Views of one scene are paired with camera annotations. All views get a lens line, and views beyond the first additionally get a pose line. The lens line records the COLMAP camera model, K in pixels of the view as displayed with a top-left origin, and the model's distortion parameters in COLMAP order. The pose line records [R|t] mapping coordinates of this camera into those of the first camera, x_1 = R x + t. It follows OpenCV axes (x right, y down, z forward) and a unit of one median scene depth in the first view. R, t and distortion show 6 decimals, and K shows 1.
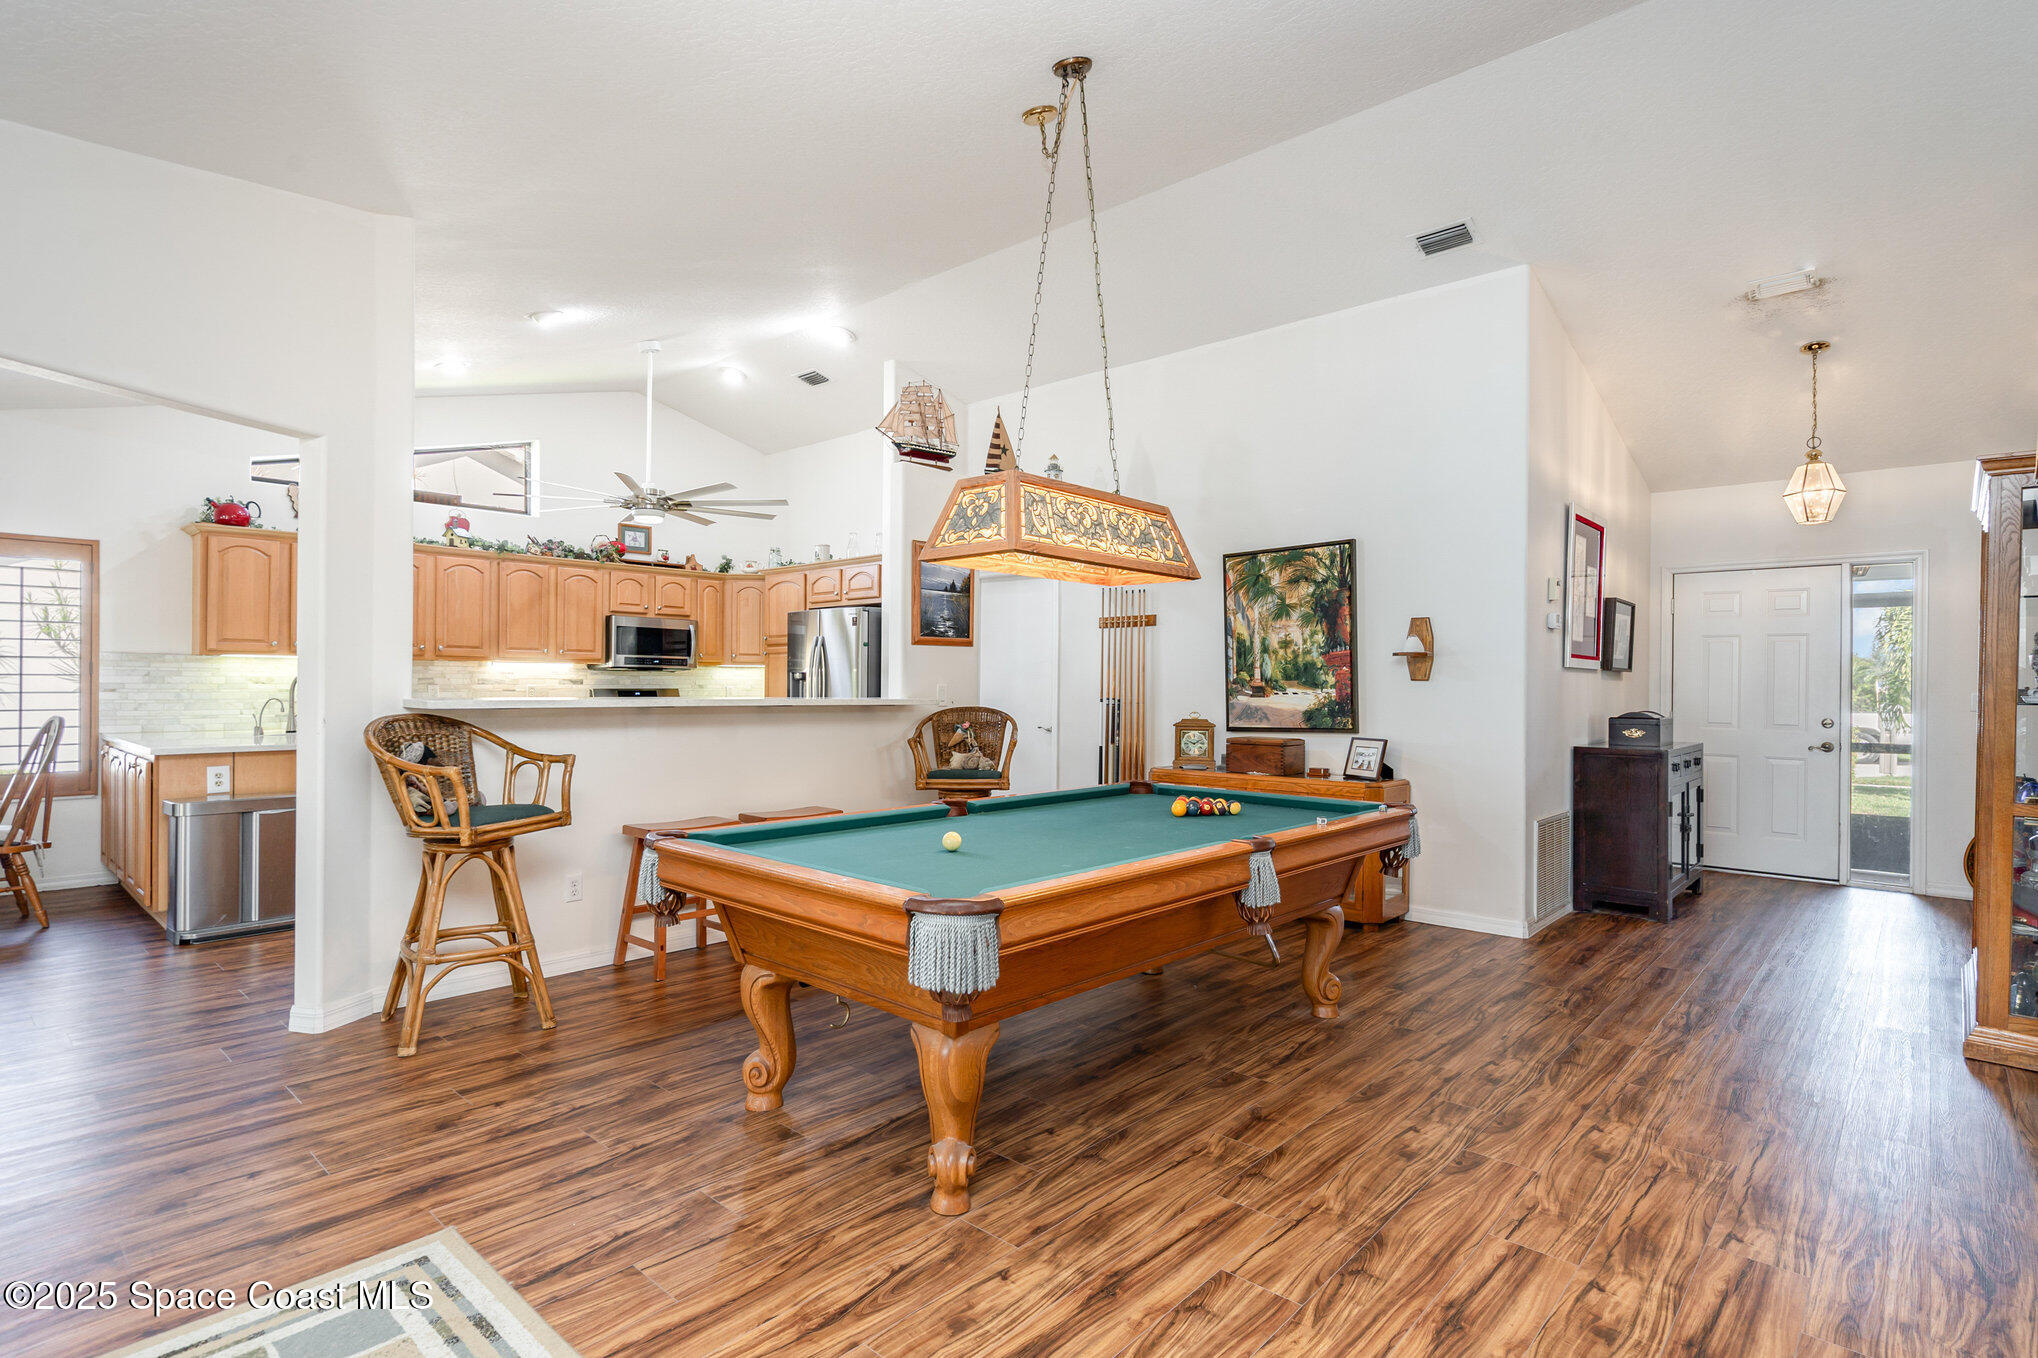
lens RADIAL K [[998.8, 0, 1026.9], [0, 998.8, 676.3], [0, 0, 1]] dist [0.001283, 0.002277]
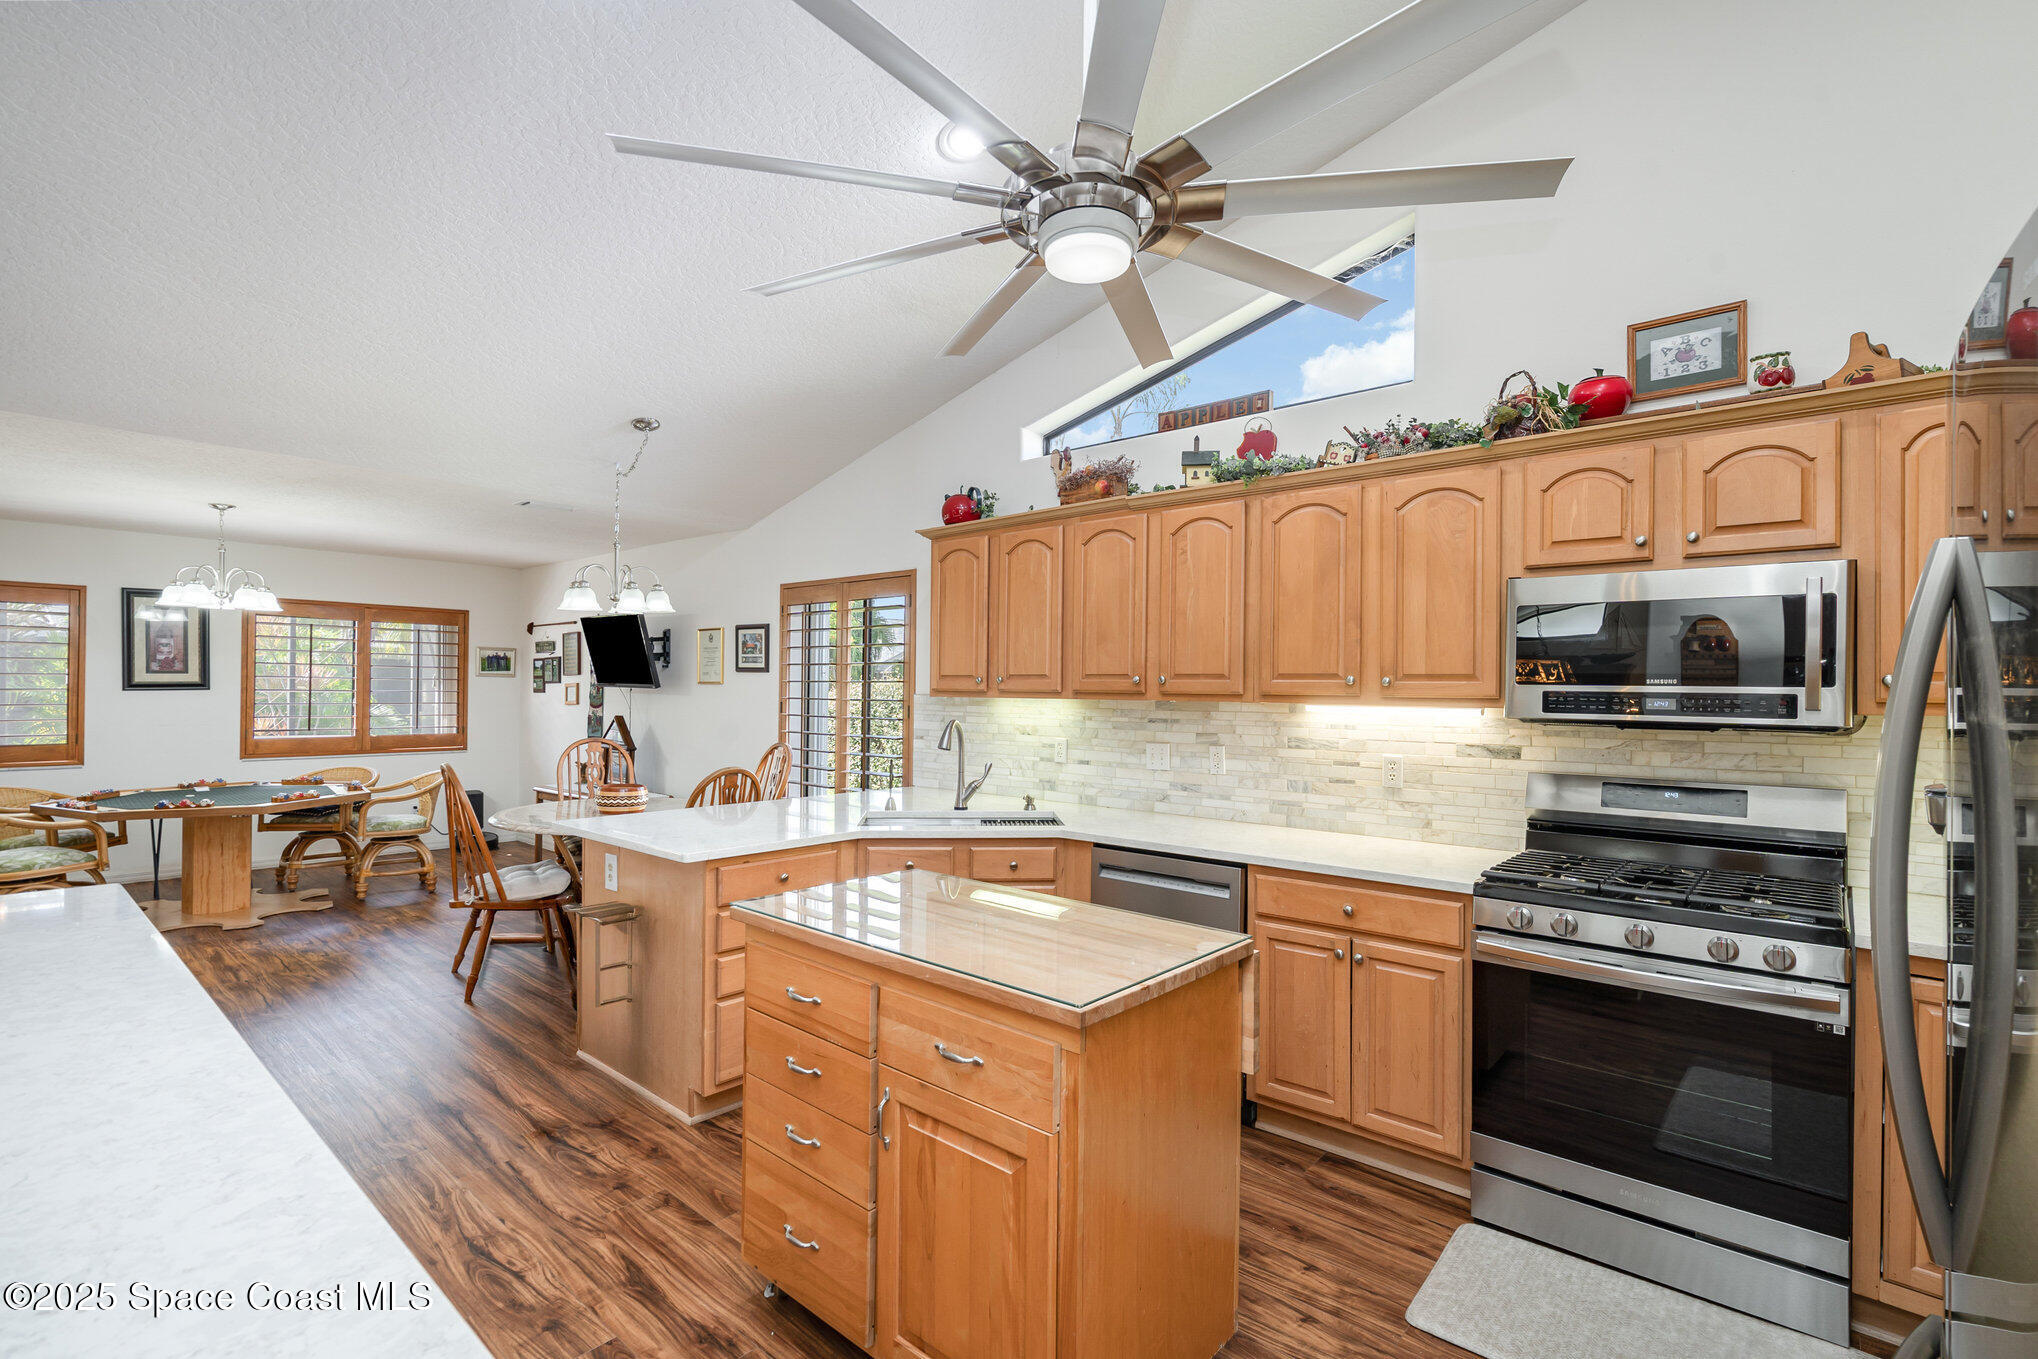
lens RADIAL K [[920.5, 0, 1030.7], [0, 920.5, 681.8], [0, 0, 1]] dist [-0.000976, 0.000010]
pose [[0.025414, -0.015807, -0.999552, -0.105943], [-0.000975, 0.999874, -0.015837, -0.022159], [0.999677, 0.001377, 0.025396, 1.065417]]
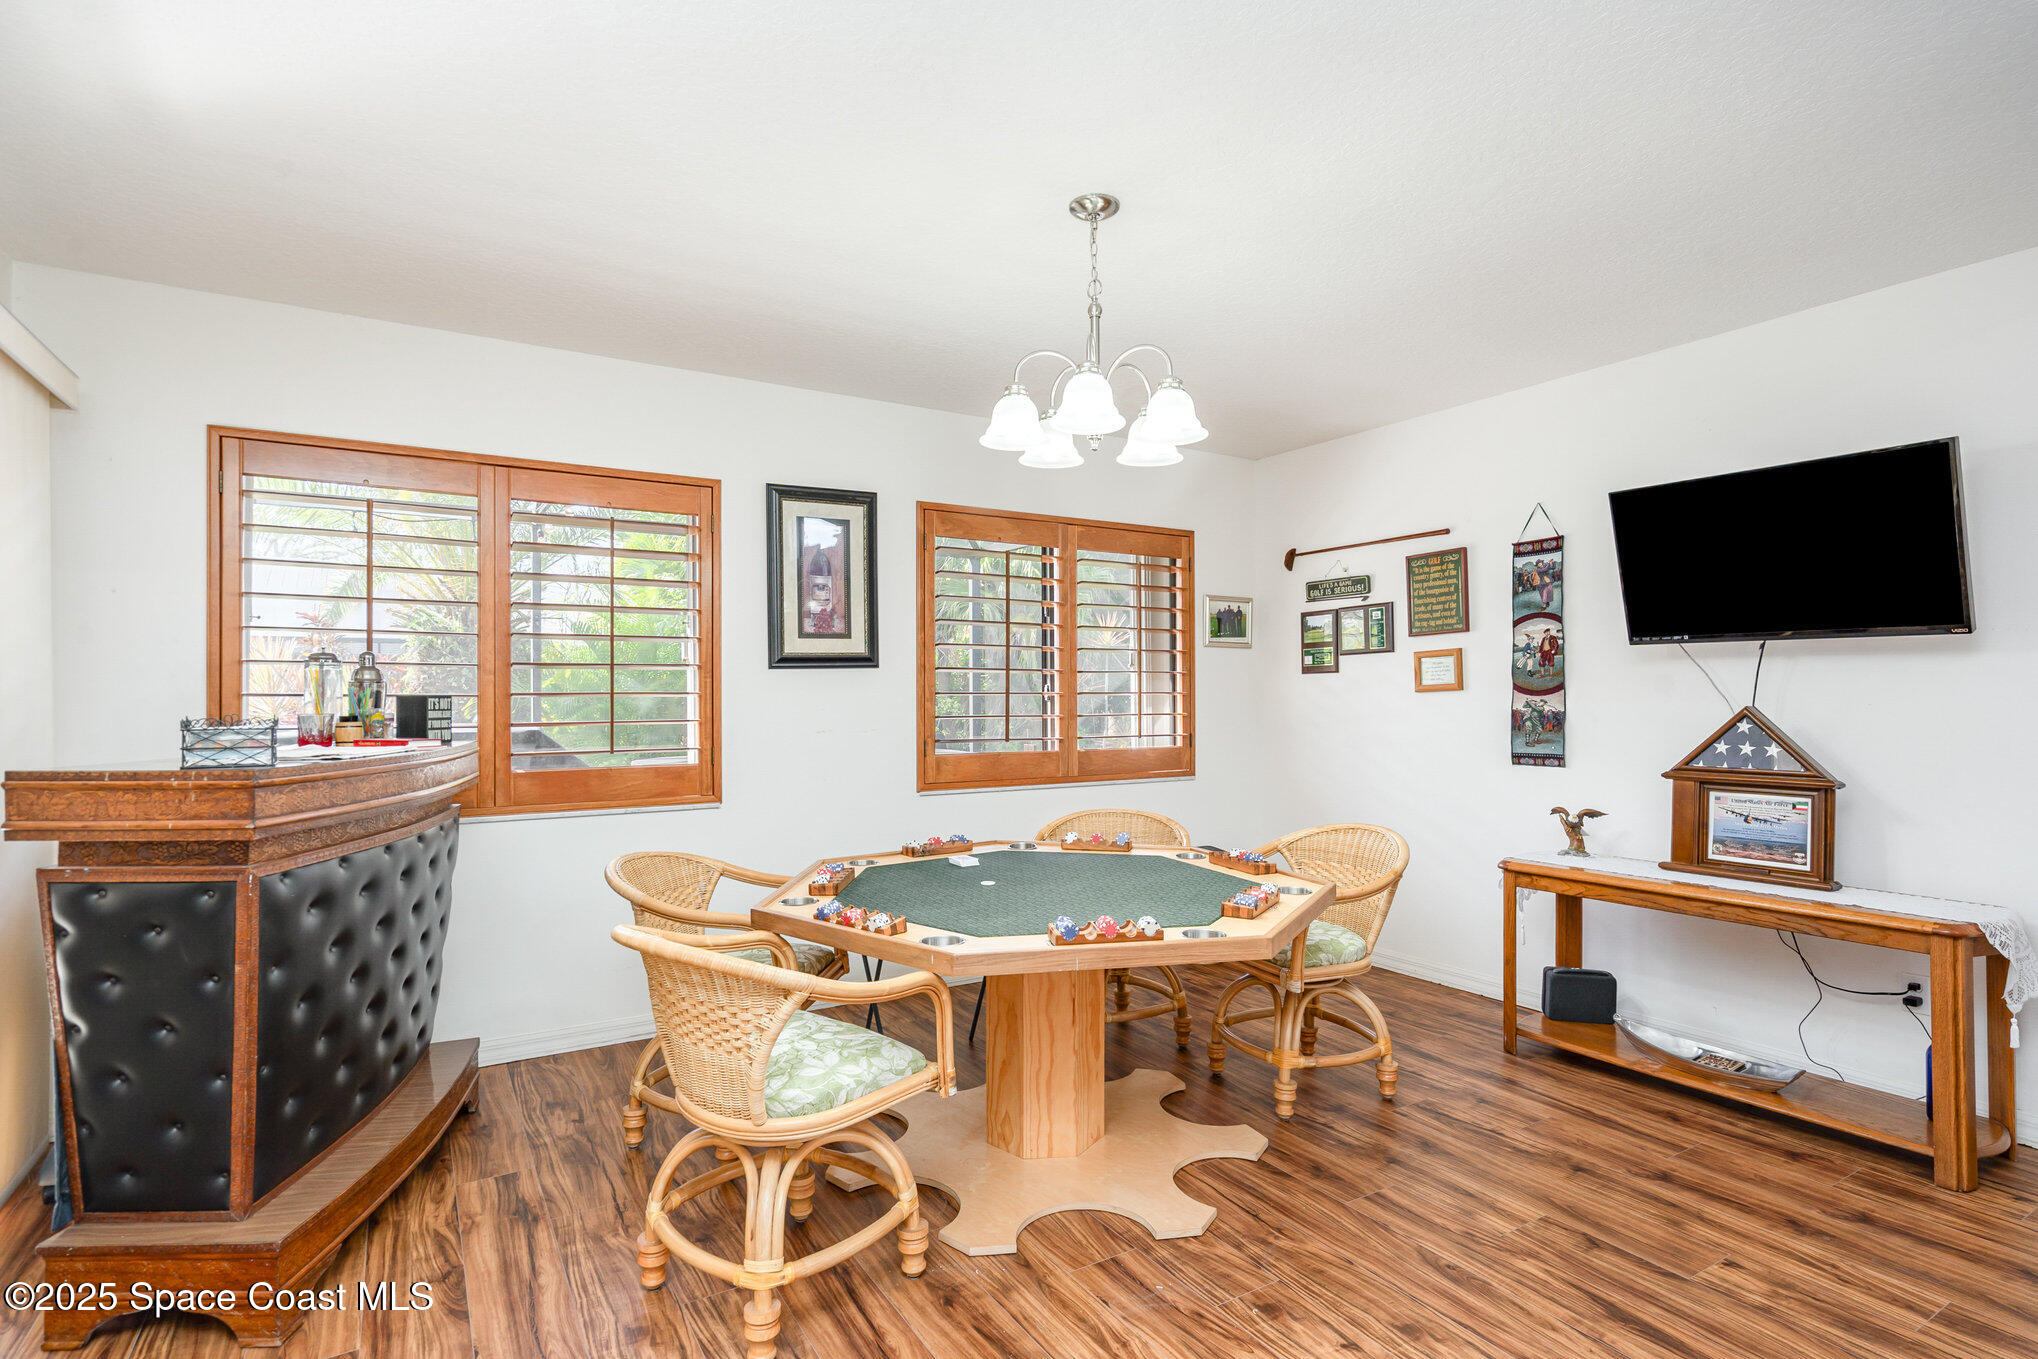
lens RADIAL K [[998.8, 0, 1003.6], [0, 998.8, 694.8], [0, 0, 1]] dist [0.001283, 0.002277]
pose [[-0.290728, -0.011643, -0.956735, -0.614303], [0.010195, 0.999831, -0.015266, 0.000046], [0.956751, -0.014192, -0.290561, 0.385150]]
